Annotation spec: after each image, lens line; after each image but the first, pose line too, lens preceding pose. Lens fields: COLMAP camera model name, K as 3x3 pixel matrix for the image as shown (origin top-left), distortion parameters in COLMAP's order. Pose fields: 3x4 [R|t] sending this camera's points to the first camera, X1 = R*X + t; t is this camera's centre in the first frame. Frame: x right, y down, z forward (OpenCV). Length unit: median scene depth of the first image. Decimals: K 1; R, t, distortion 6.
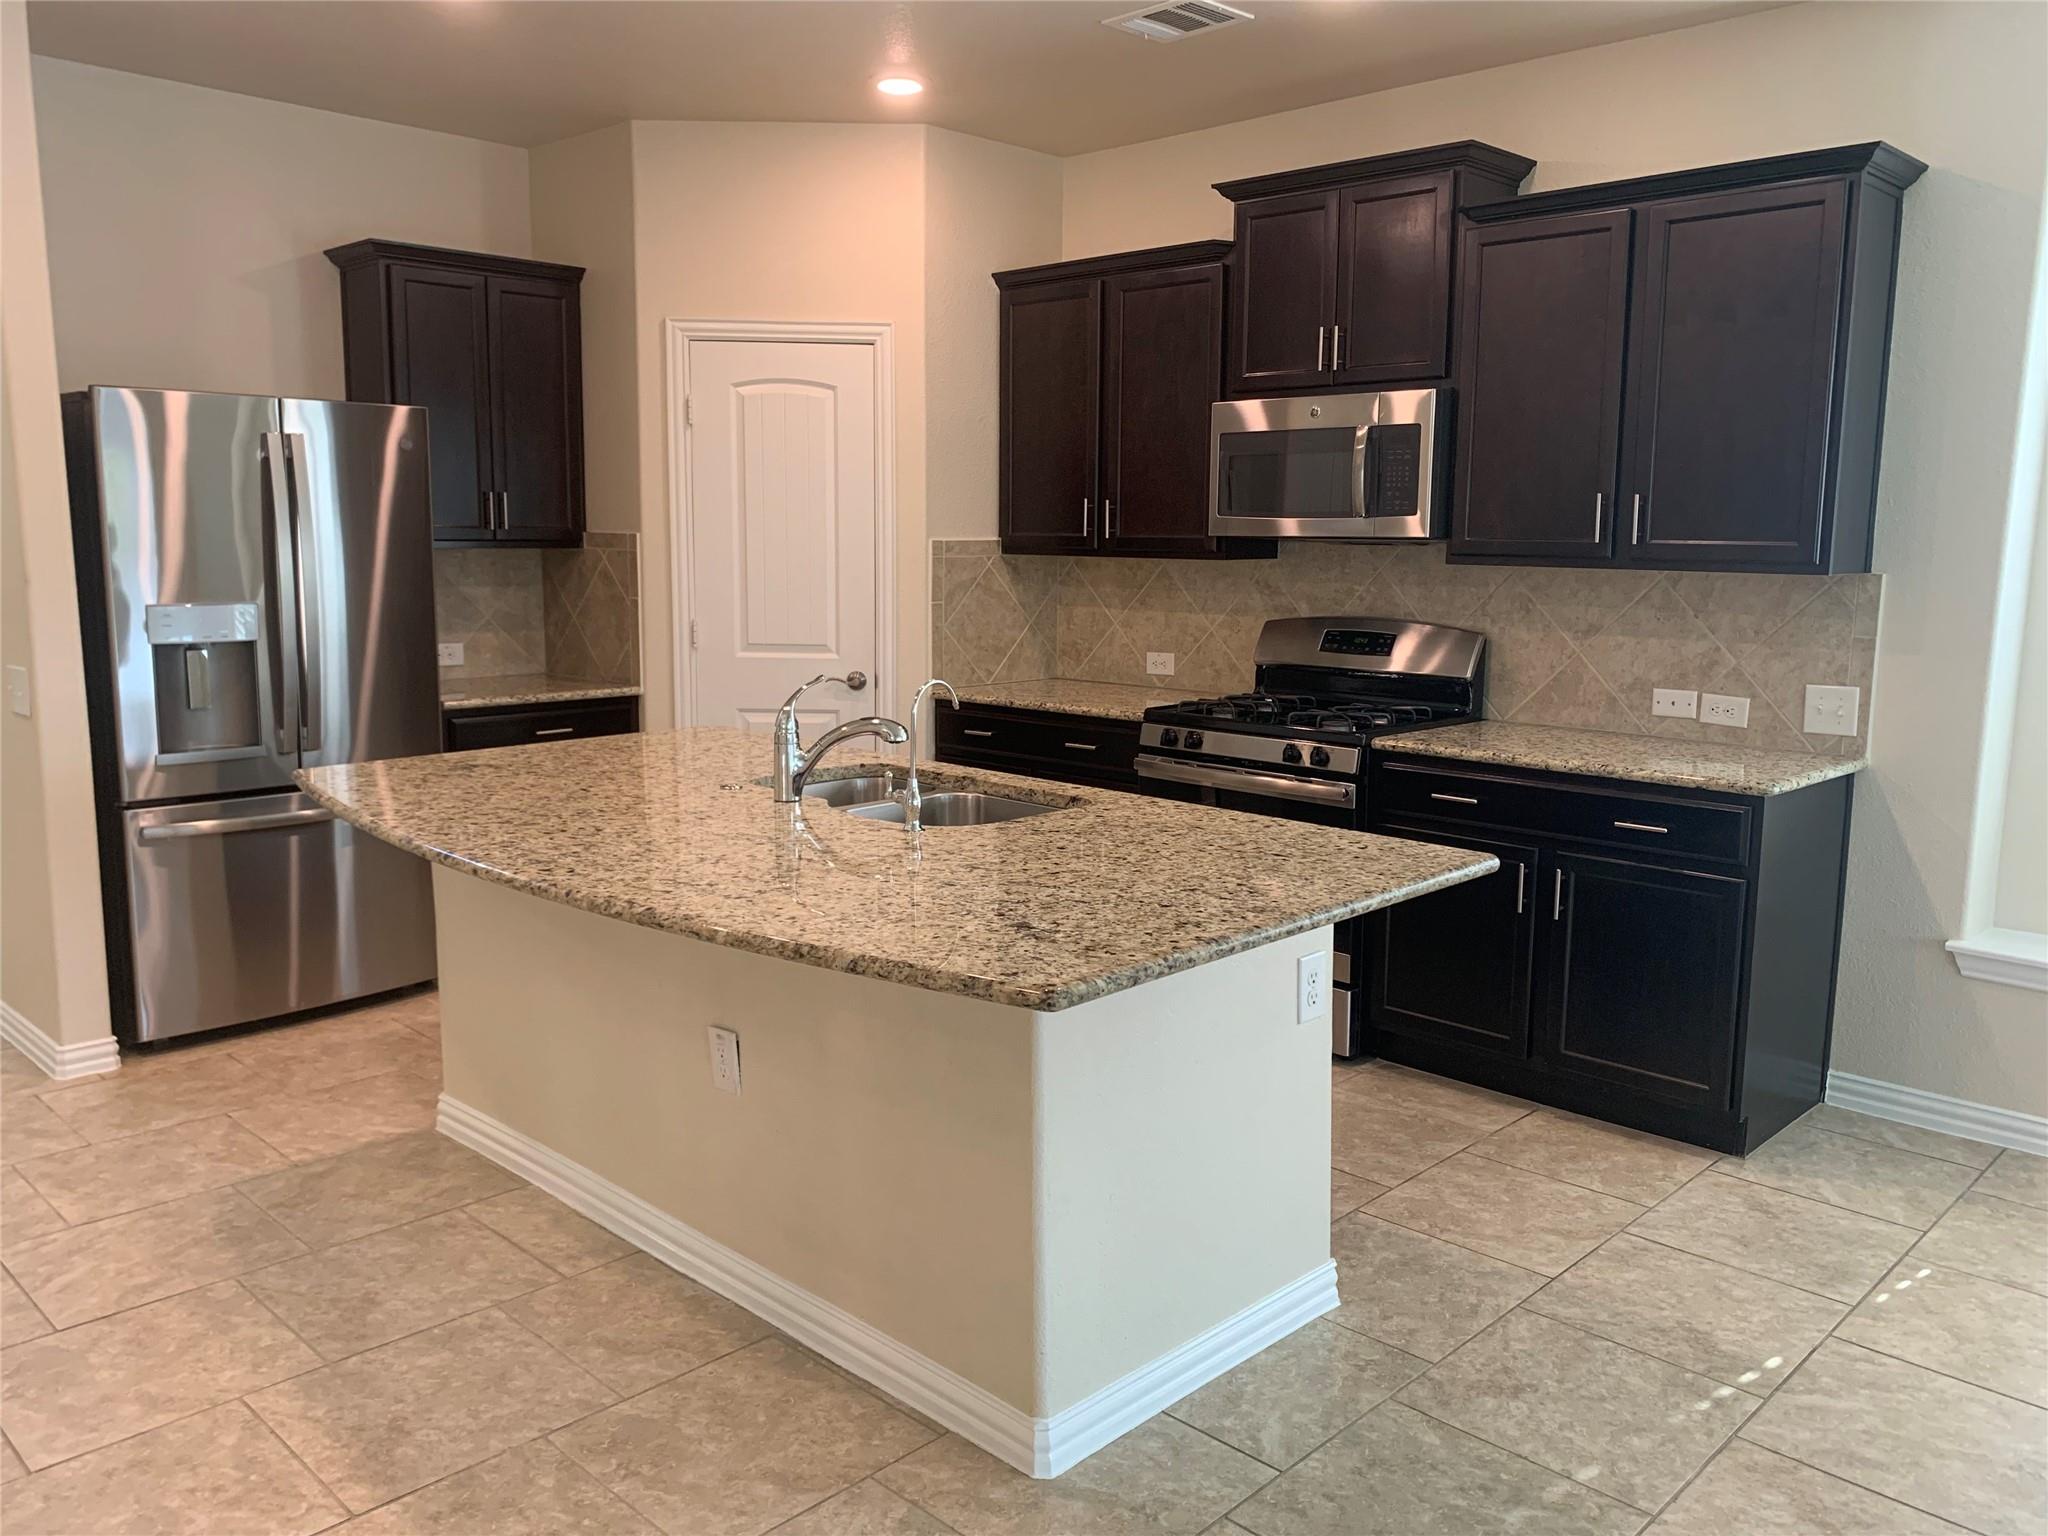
lens RADIAL K [[1564.4, 0, 1022.6], [0, 1564.4, 765.9], [0, 0, 1]] dist [0.025038, -0.024422]
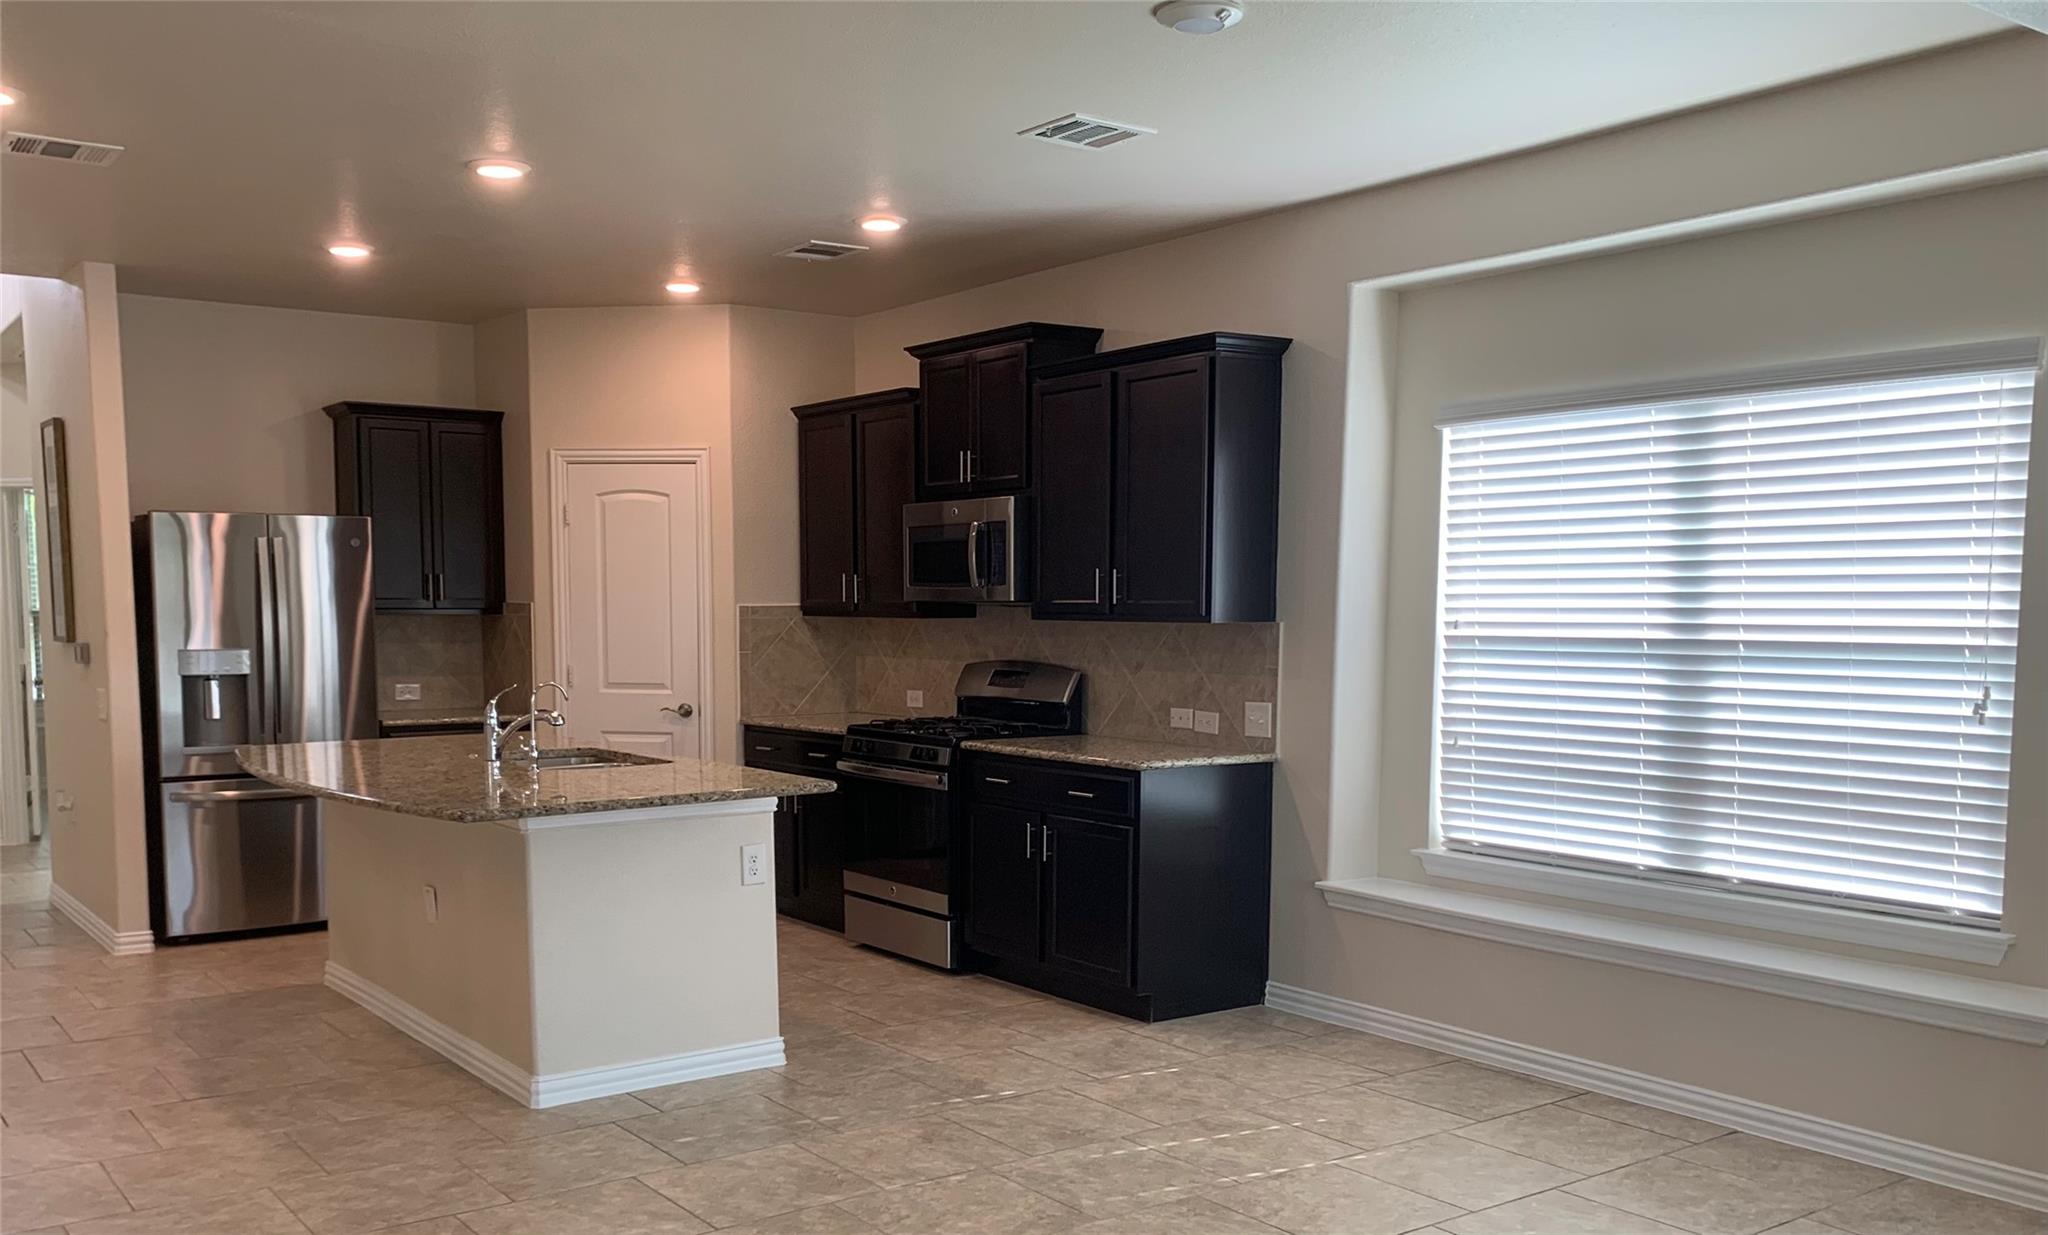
lens RADIAL K [[1856.5, 0, 1050.7], [0, 1856.5, 809.4], [0, 0, 1]] dist [0.015313, -0.063749]
pose [[0.985881, 0.011660, -0.167043, 0.567313], [-0.018541, 0.999040, -0.039695, 0.105916], [0.166420, 0.042231, 0.985150, -0.618303]]
